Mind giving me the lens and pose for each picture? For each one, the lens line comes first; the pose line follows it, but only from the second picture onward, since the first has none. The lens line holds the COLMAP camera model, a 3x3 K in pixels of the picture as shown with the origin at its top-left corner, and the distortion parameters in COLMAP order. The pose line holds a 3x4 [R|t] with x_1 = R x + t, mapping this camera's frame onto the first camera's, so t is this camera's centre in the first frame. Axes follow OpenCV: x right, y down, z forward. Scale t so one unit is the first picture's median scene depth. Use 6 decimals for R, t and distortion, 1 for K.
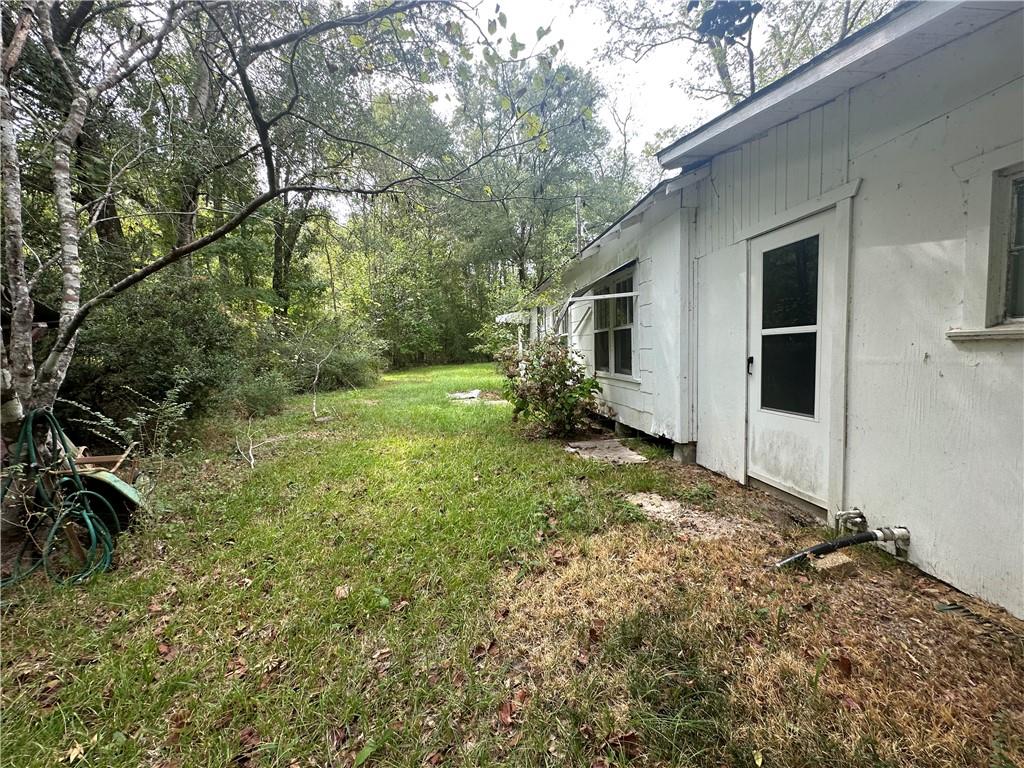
lens RADIAL K [[408.4, 0, 515.1], [0, 408.4, 383.0], [0, 0, 1]] dist [-0.000663, -0.000204]
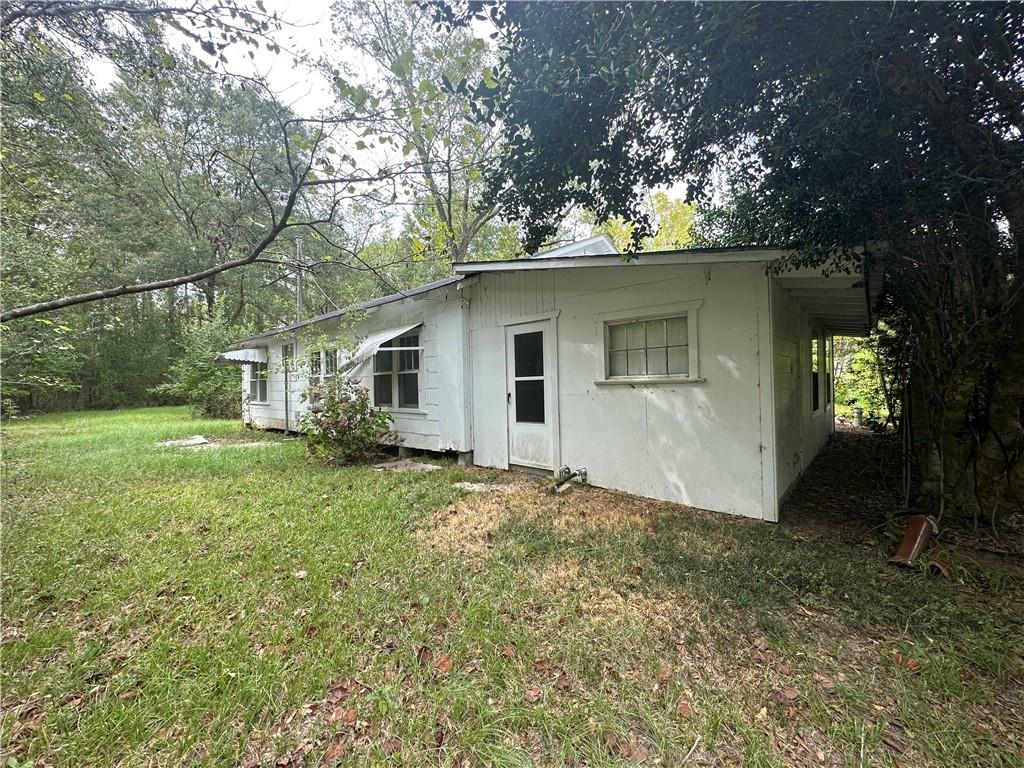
lens RADIAL K [[408.4, 0, 510.0], [0, 408.4, 384.5], [0, 0, 1]] dist [-0.000663, -0.000204]
pose [[0.762968, 0.016271, 0.646232, -0.547344], [0.048541, 0.995419, -0.082373, 0.043458], [-0.644611, 0.094217, 0.758683, -0.320688]]
